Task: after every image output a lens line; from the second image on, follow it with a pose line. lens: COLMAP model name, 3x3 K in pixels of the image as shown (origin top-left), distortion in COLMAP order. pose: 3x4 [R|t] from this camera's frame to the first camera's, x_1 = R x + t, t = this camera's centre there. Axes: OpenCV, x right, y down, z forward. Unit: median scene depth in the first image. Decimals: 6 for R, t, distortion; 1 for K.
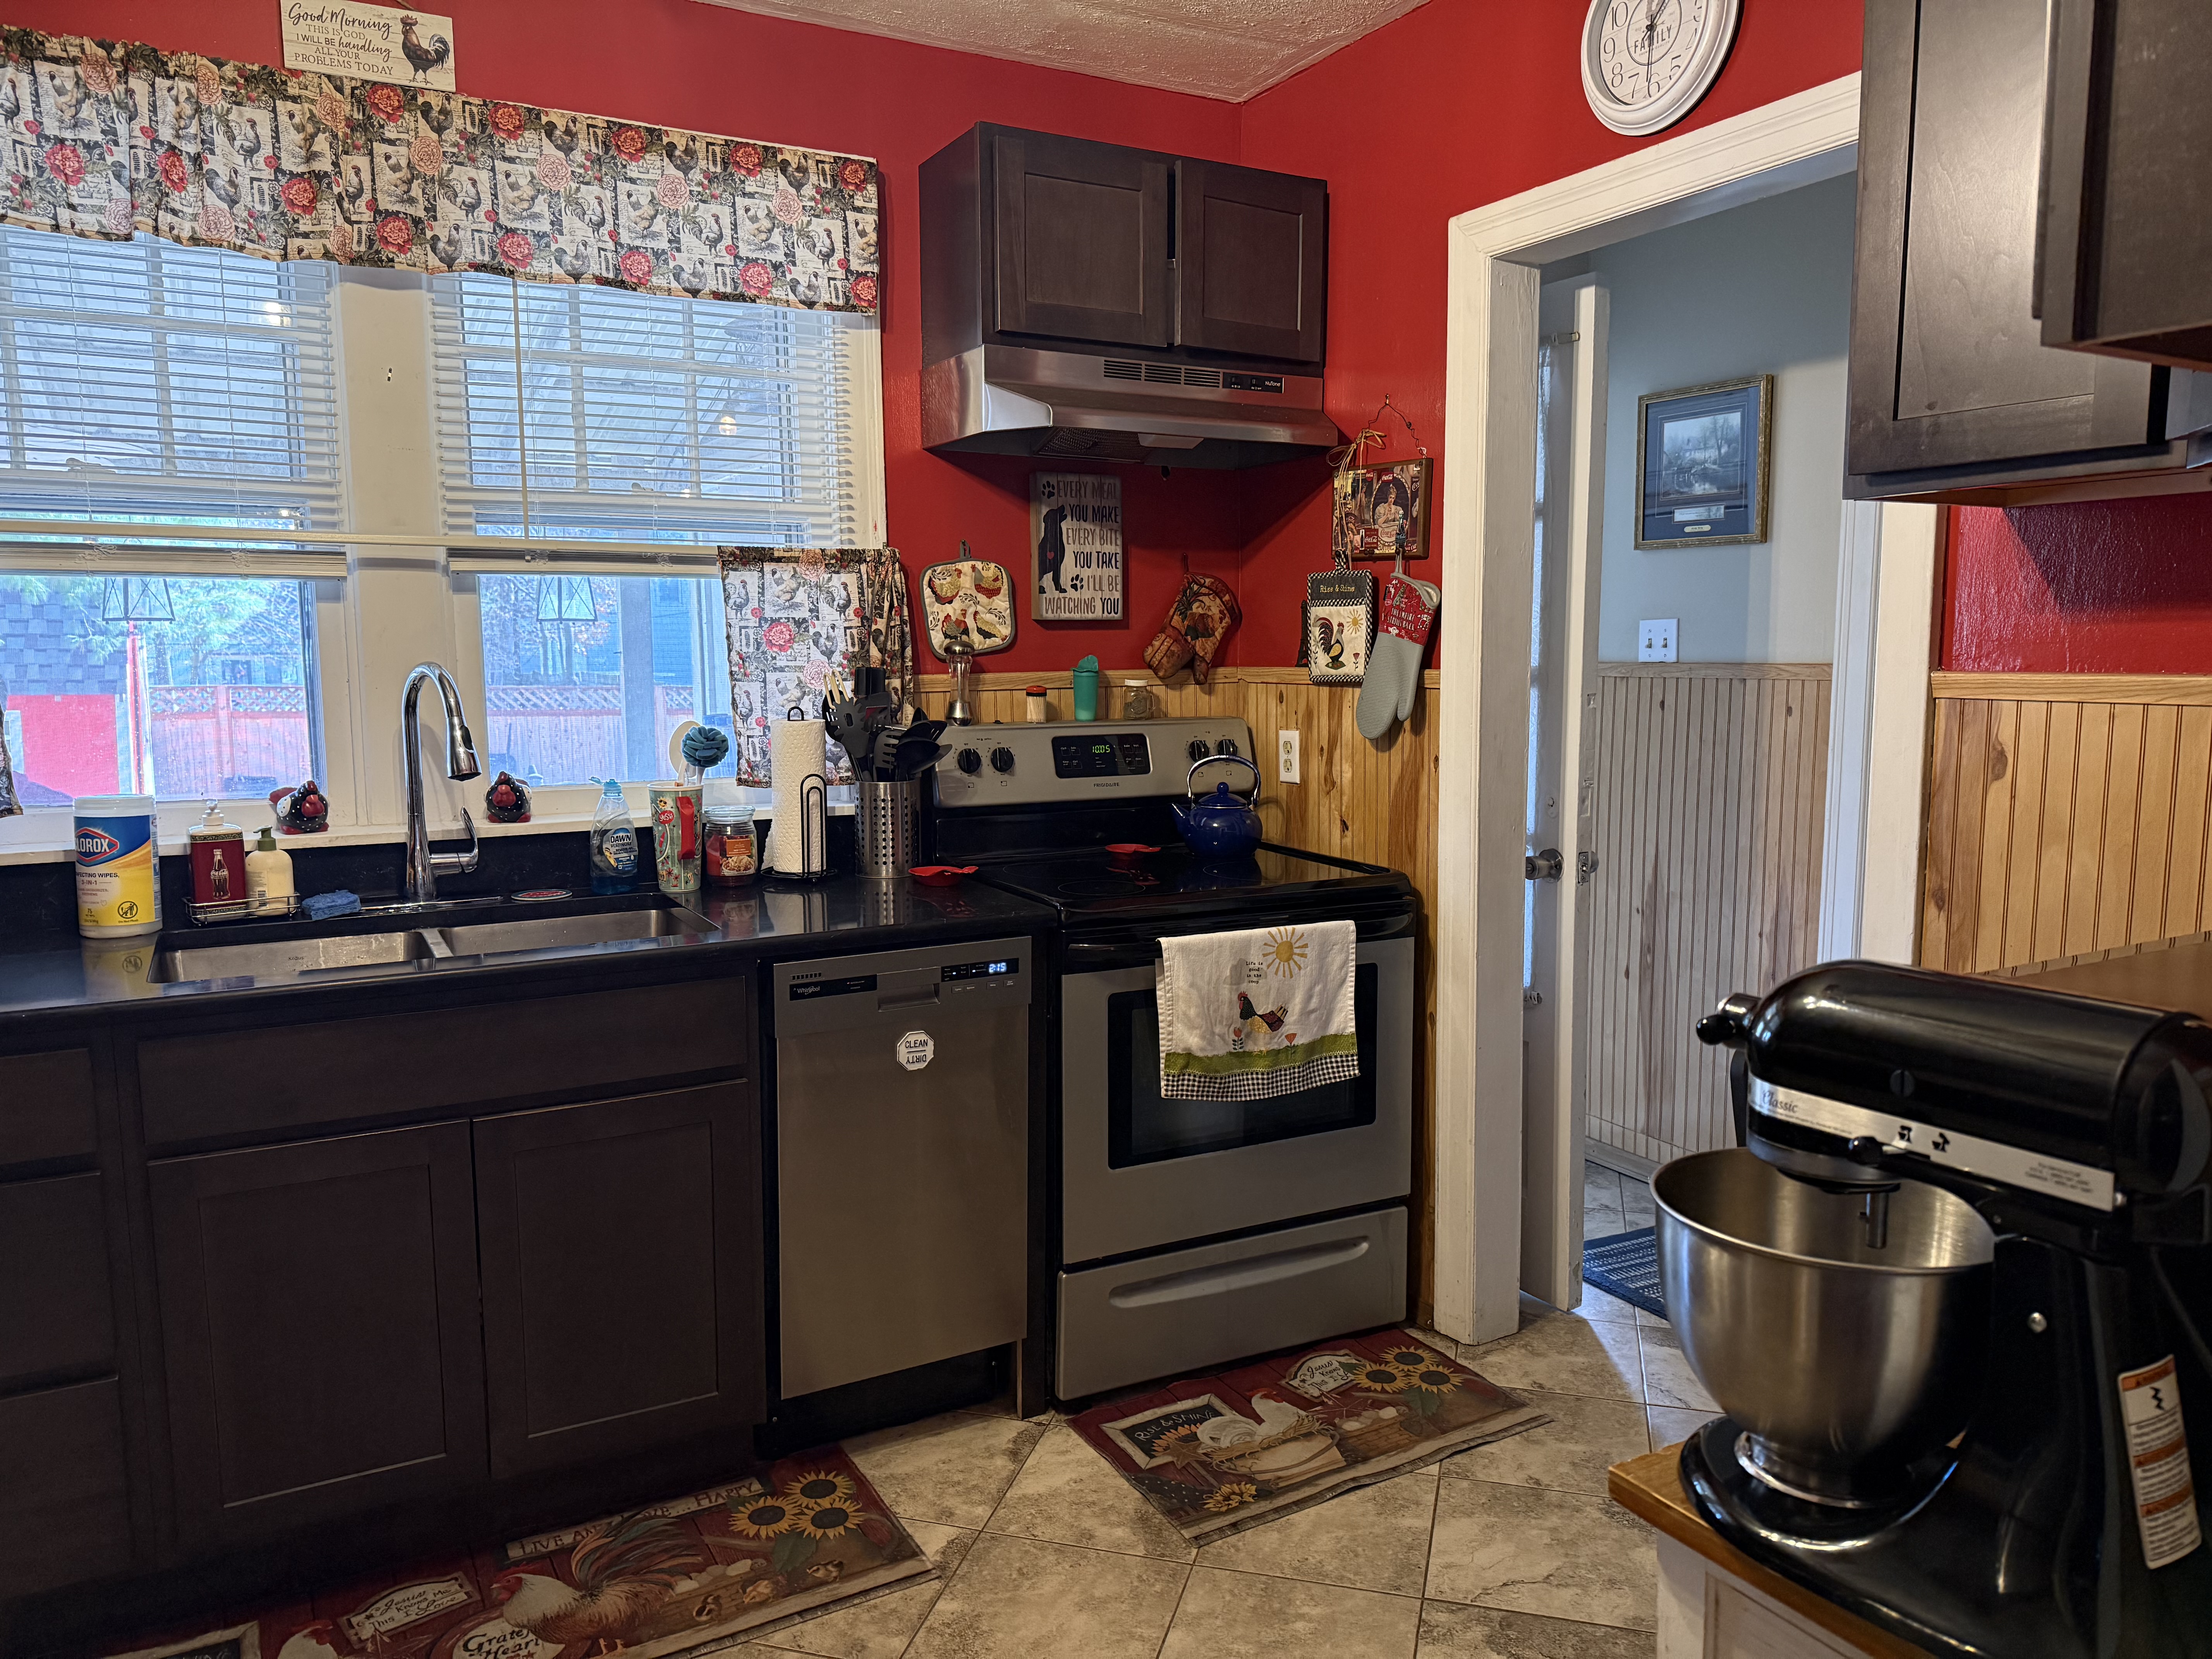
lens RADIAL K [[1577.4, 0, 1127.8], [0, 1577.4, 838.8], [0, 0, 1]] dist [0.067138, -0.086218]
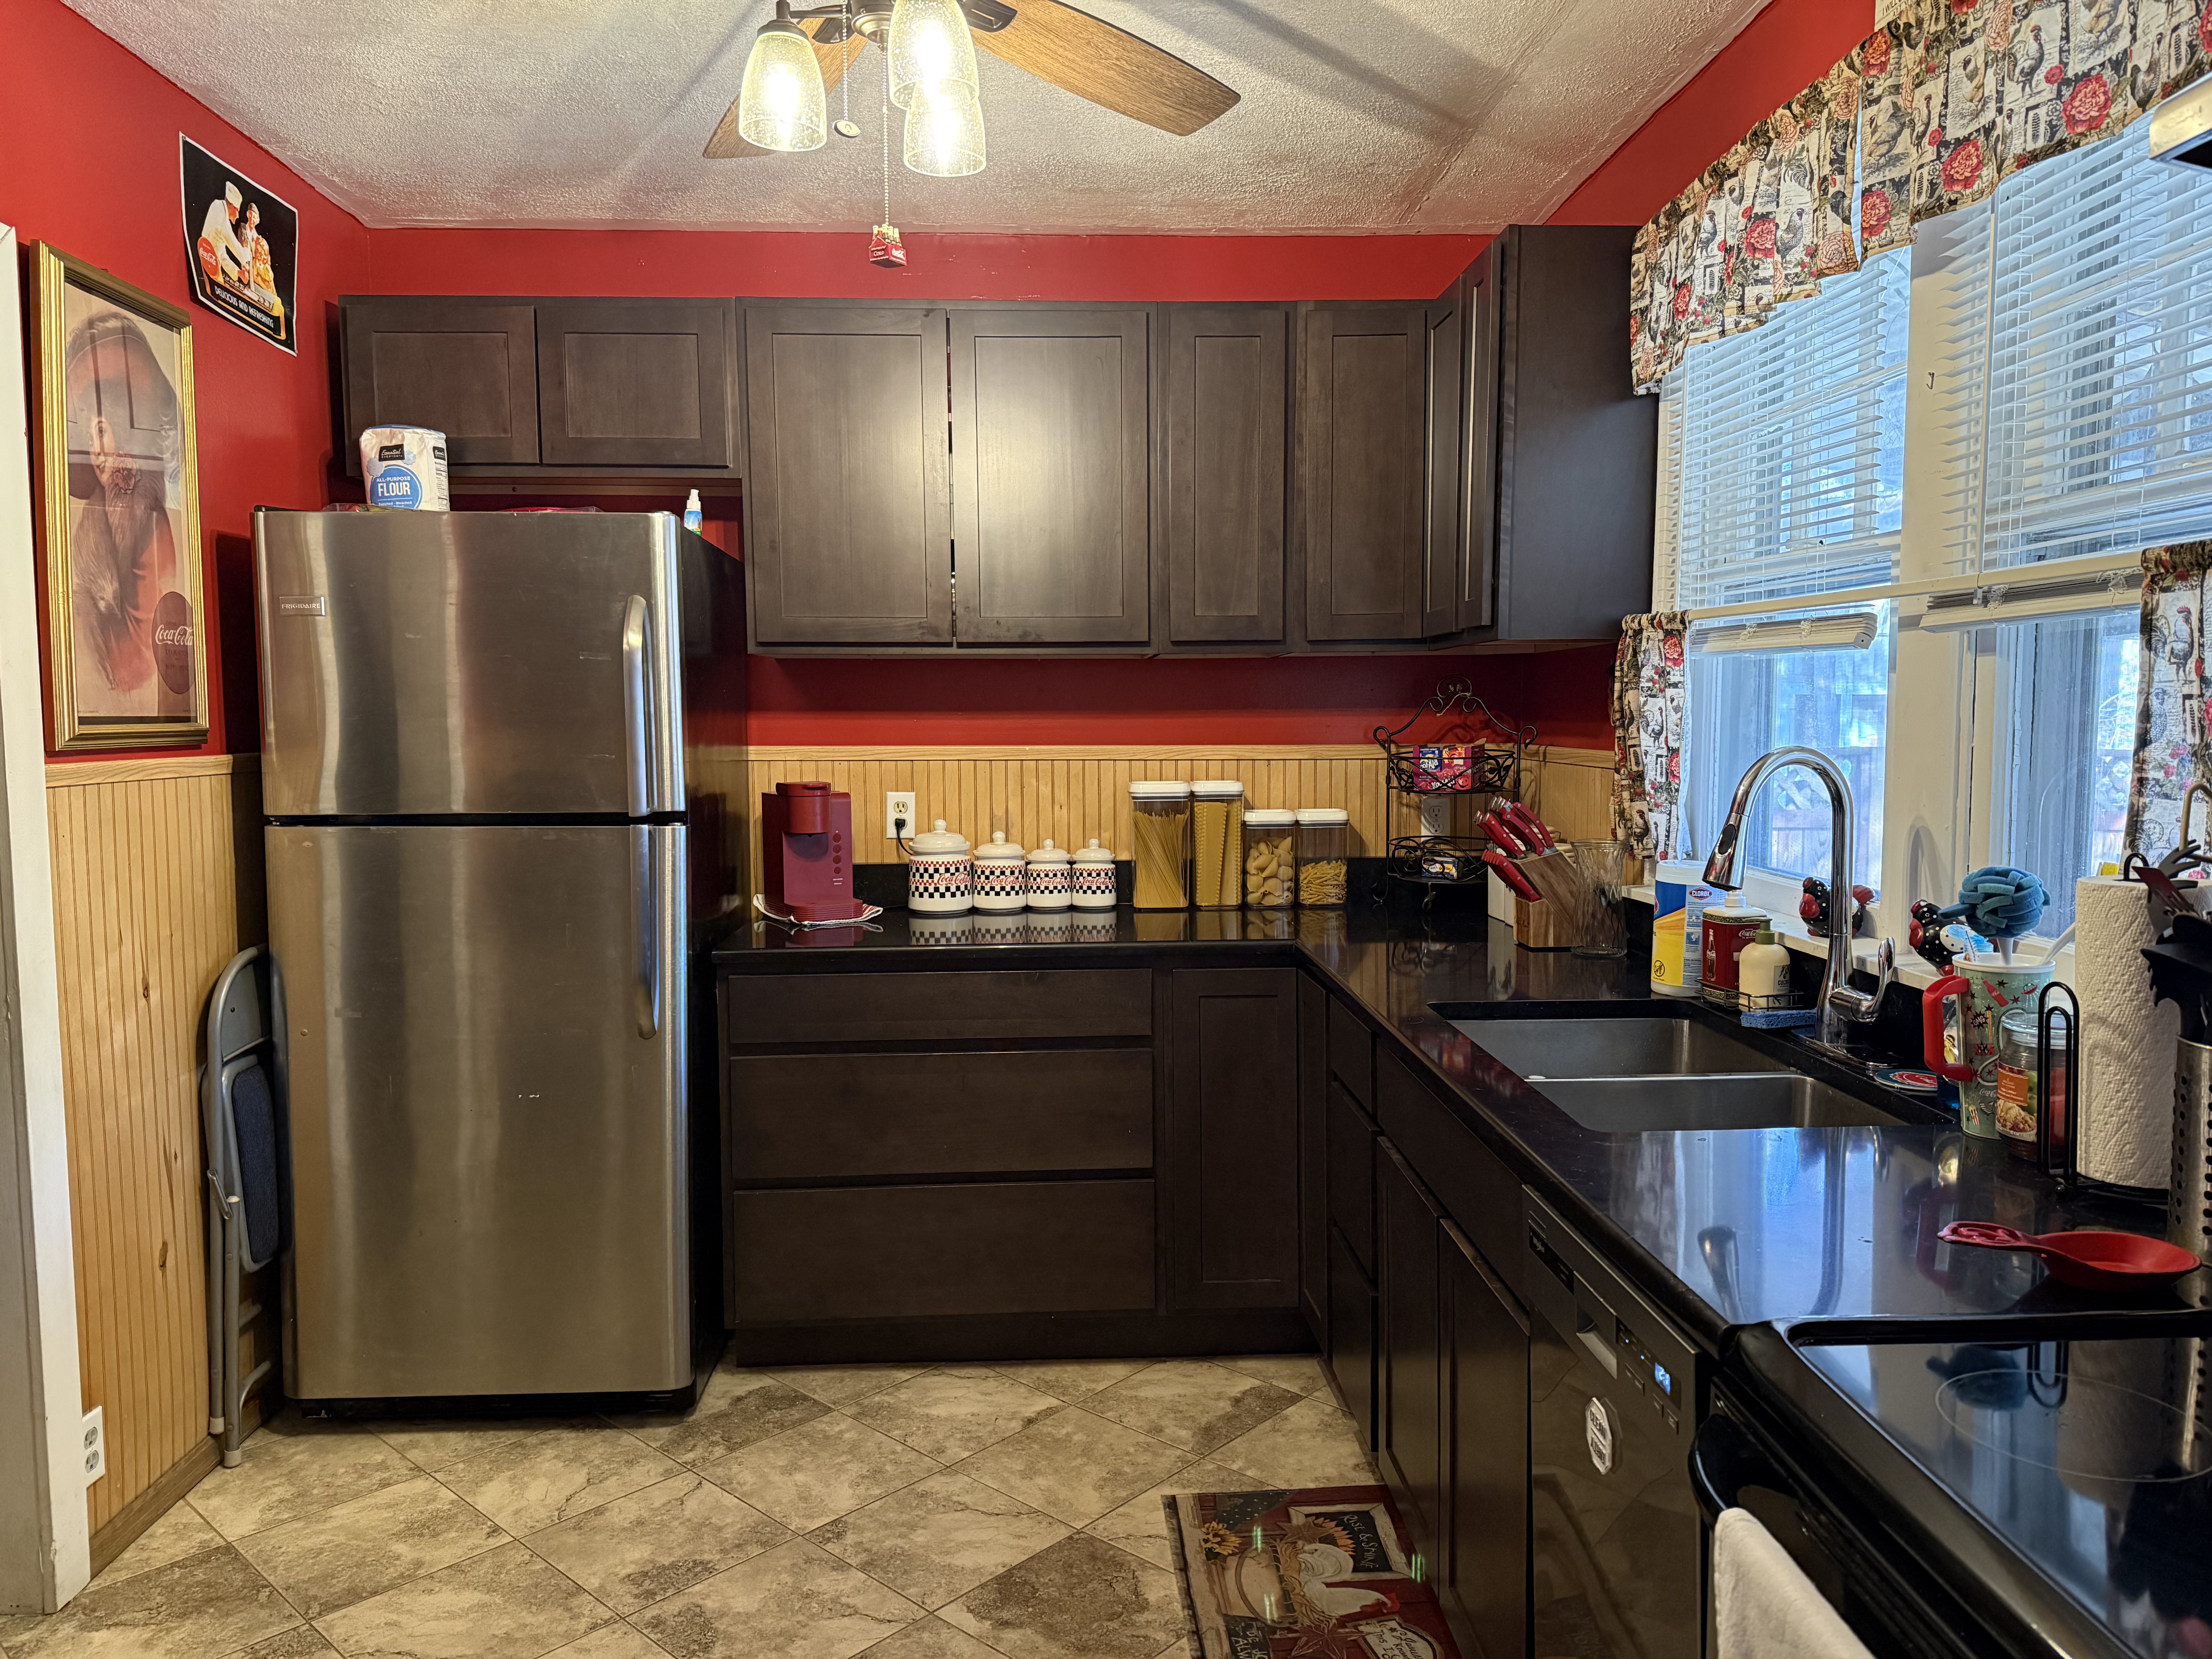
lens RADIAL K [[1577.4, 0, 1111.7], [0, 1577.4, 833.1], [0, 0, 1]] dist [0.067138, -0.086218]
pose [[-0.455785, 0.080639, -0.886430, 0.426569], [-0.091882, 0.986305, 0.136968, -0.140262], [0.885335, 0.143875, -0.442133, 1.009260]]
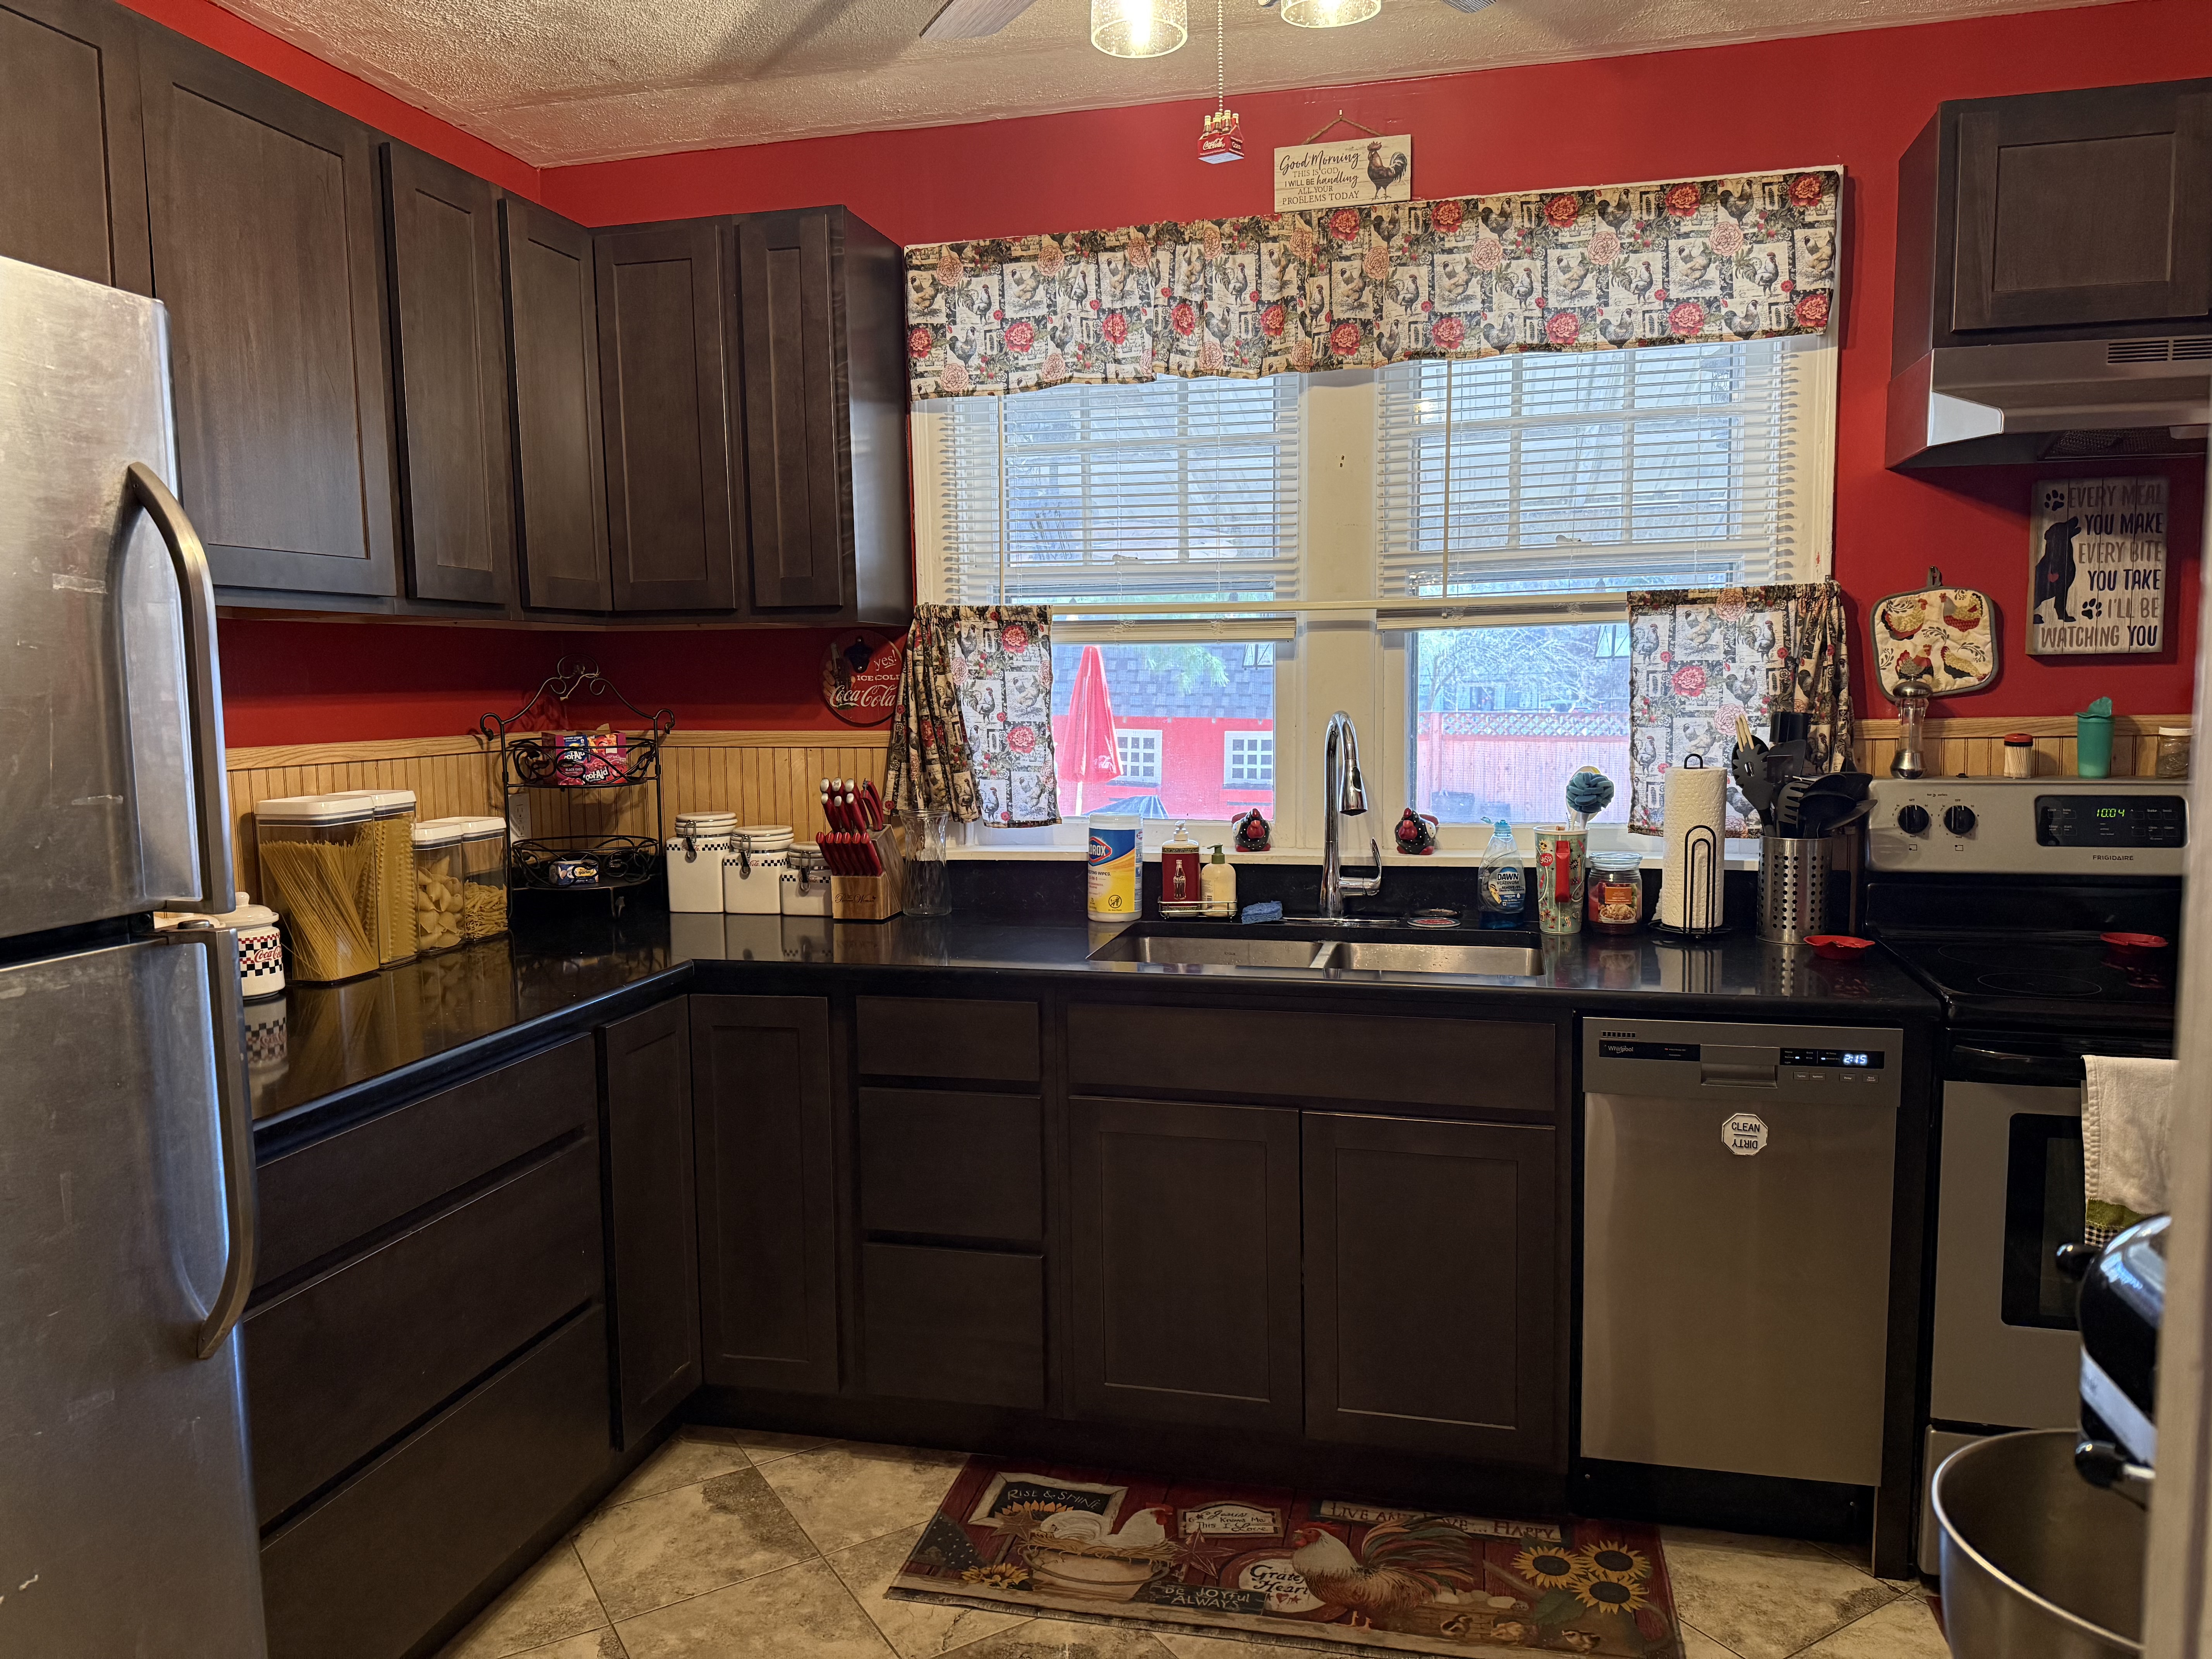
lens RADIAL K [[1577.4, 0, 1097.1], [0, 1577.4, 827.7], [0, 0, 1]] dist [0.067138, -0.086218]
pose [[0.728786, 0.062335, -0.681899, 0.202767], [-0.069705, 0.997428, 0.016681, -0.032207], [0.681185, 0.035374, 0.731257, 0.050653]]
